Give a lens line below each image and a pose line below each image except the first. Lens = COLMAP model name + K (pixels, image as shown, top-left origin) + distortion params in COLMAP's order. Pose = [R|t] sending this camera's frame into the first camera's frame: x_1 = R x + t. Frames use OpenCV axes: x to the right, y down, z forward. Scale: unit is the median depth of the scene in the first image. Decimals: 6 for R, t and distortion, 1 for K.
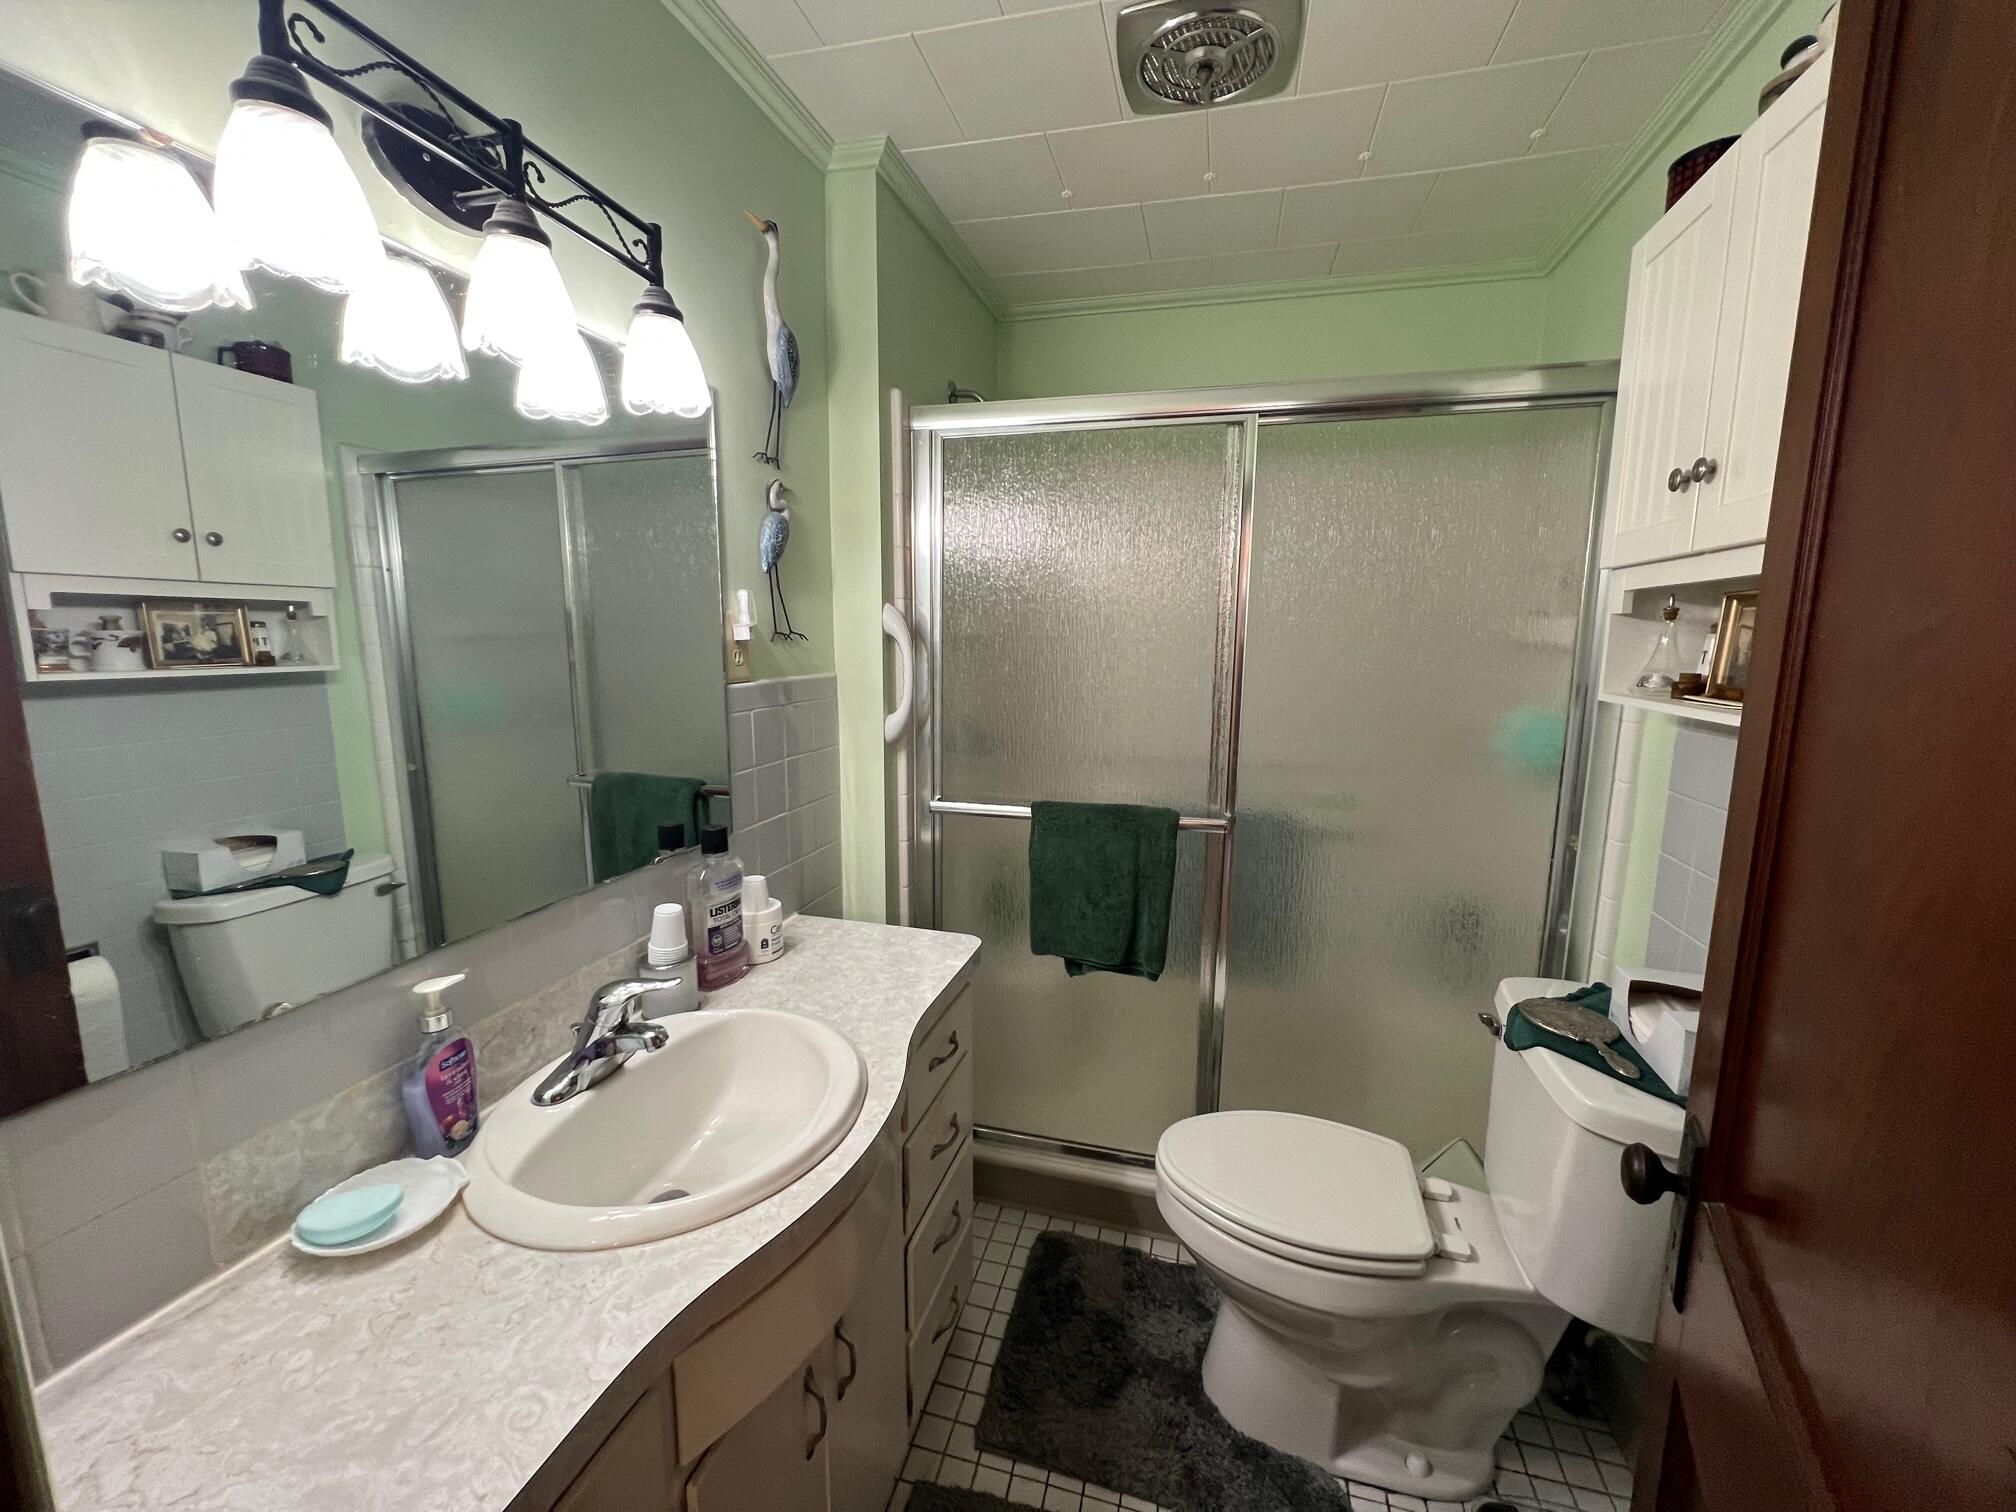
lens RADIAL K [[802.6, 0, 1014.3], [0, 802.6, 752.9], [0, 0, 1]] dist [-0.004259, 0.000680]
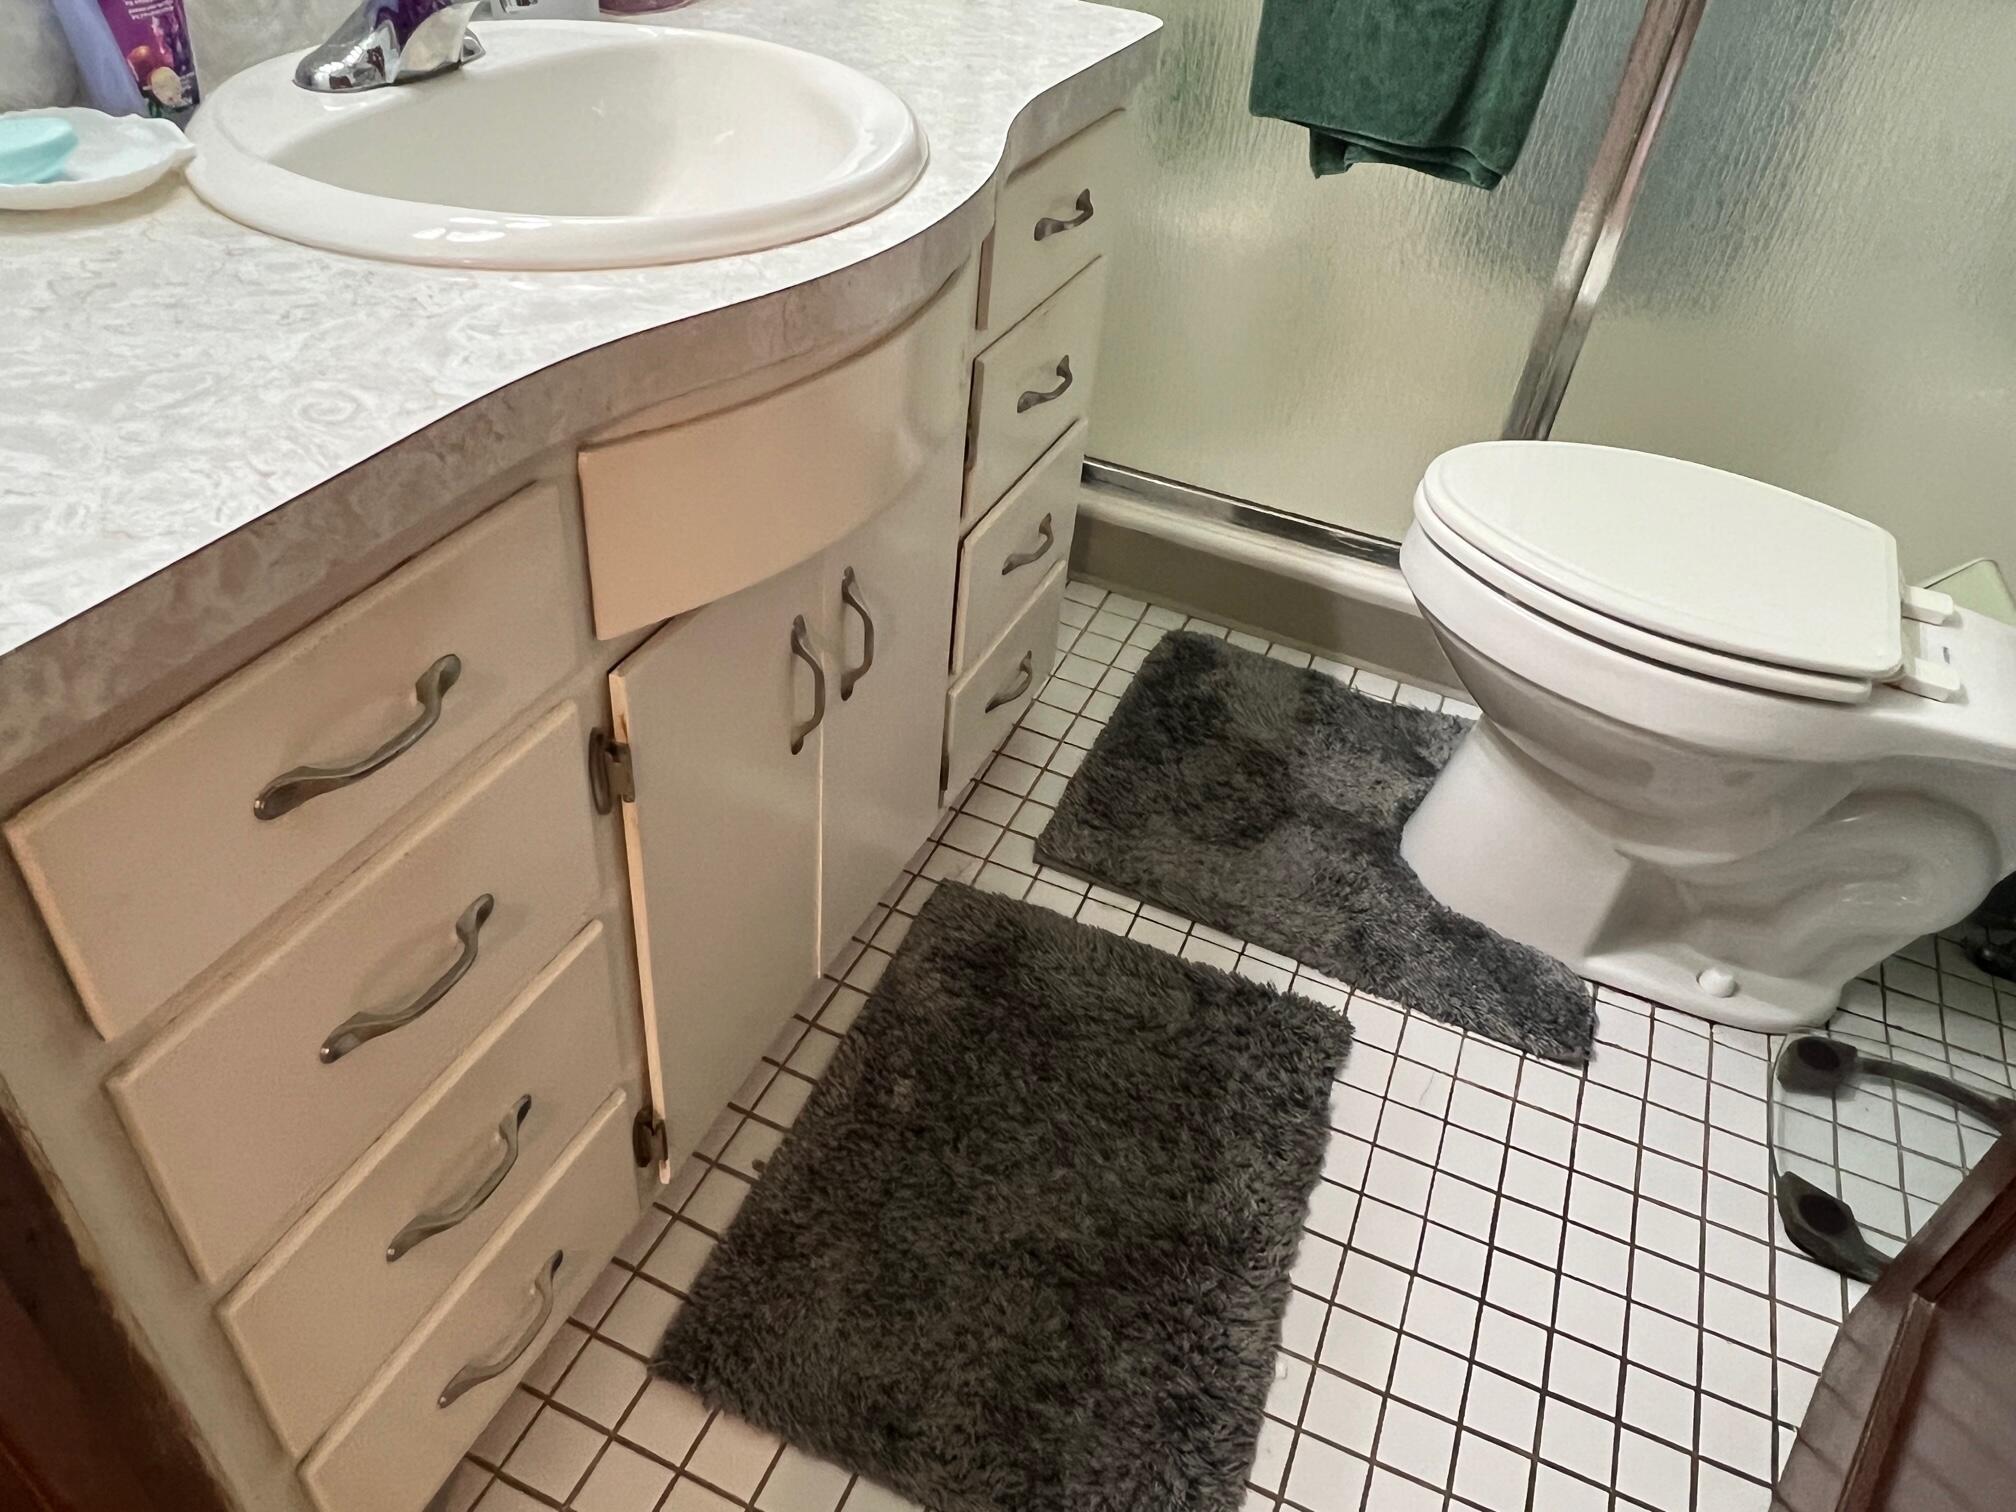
lens RADIAL K [[1433.0, 0, 1003.8], [0, 1433.0, 763.7], [0, 0, 1]] dist [0.003832, -0.013483]
pose [[0.986176, 0.155872, -0.056219, -0.019880], [-0.105833, 0.853570, 0.510115, 0.209648], [0.127500, -0.497113, 0.858267, 0.030147]]
